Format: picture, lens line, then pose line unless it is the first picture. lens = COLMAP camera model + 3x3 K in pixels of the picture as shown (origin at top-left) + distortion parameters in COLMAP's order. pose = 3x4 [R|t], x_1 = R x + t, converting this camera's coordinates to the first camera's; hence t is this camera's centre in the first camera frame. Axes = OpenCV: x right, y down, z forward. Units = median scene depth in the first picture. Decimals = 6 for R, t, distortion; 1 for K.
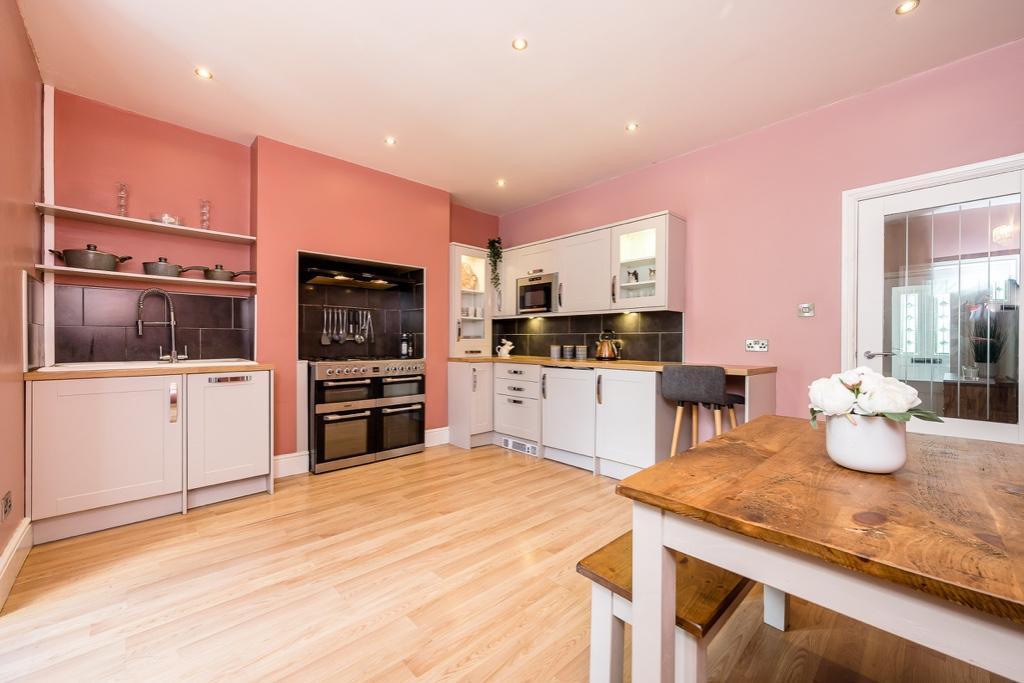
lens RADIAL K [[403.1, 0, 513.9], [0, 403.1, 342.3], [0, 0, 1]] dist [0.002006, -0.001023]
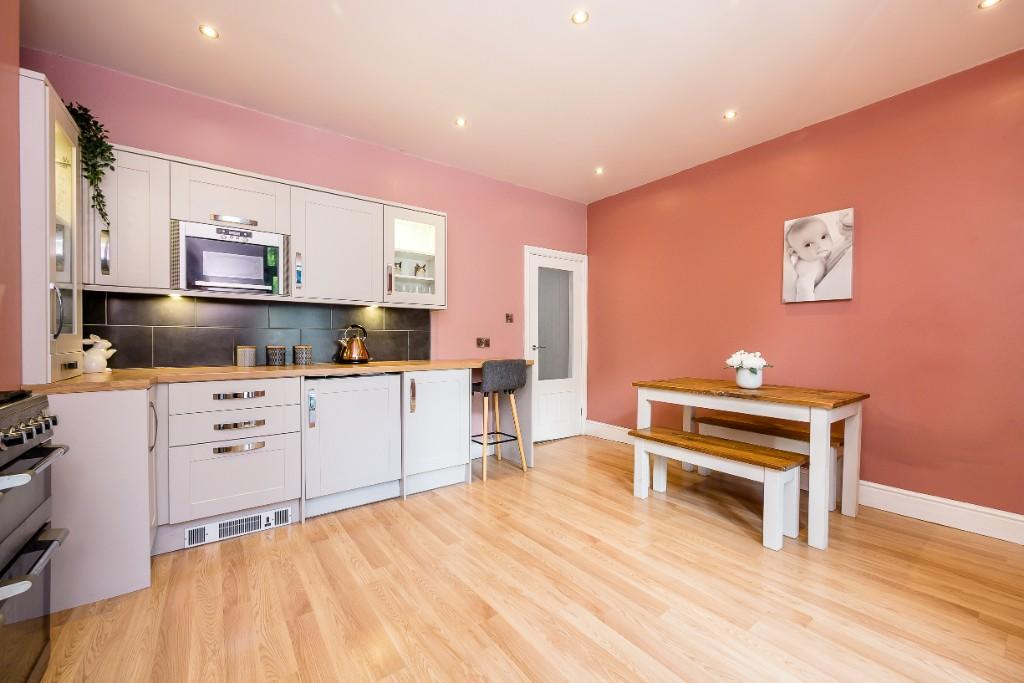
lens RADIAL K [[403.1, 0, 510.1], [0, 403.1, 340.6], [0, 0, 1]] dist [0.002006, -0.001023]
pose [[0.133933, -0.006399, 0.990970, -0.550345], [-0.000985, 0.999978, 0.006590, -0.006390], [-0.990990, -0.001858, 0.133923, 0.612718]]
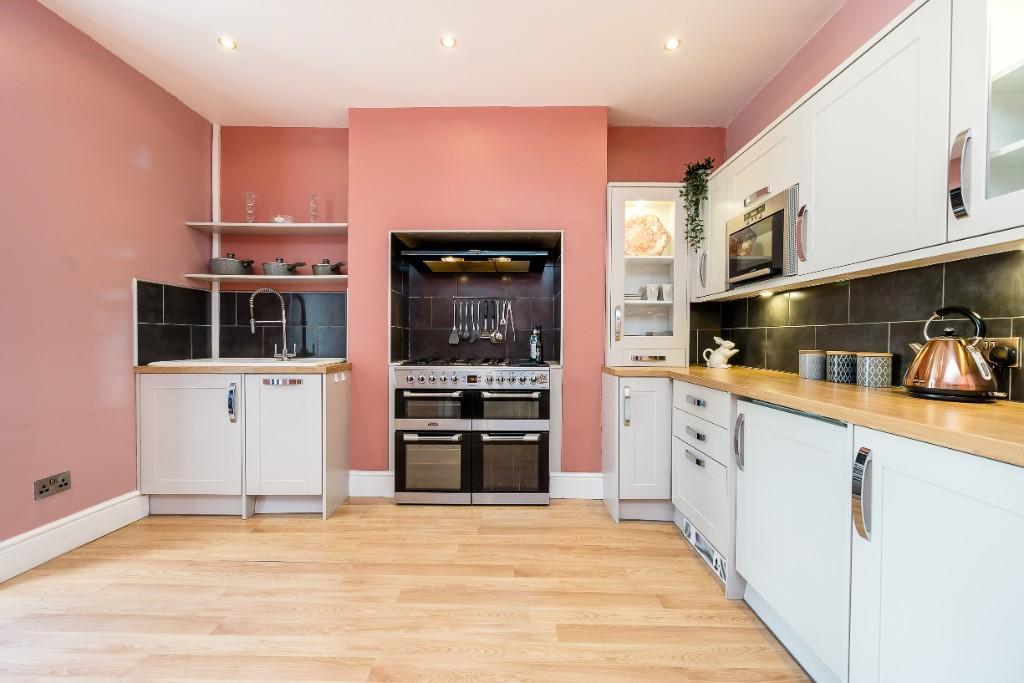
lens RADIAL K [[403.1, 0, 511.7], [0, 403.1, 341.0], [0, 0, 1]] dist [0.002006, -0.001023]
pose [[0.717126, 0.005446, -0.696923, 0.212450], [-0.003909, 0.999985, 0.003792, -0.003644], [0.696933, 0.000005, 0.717136, 0.520637]]
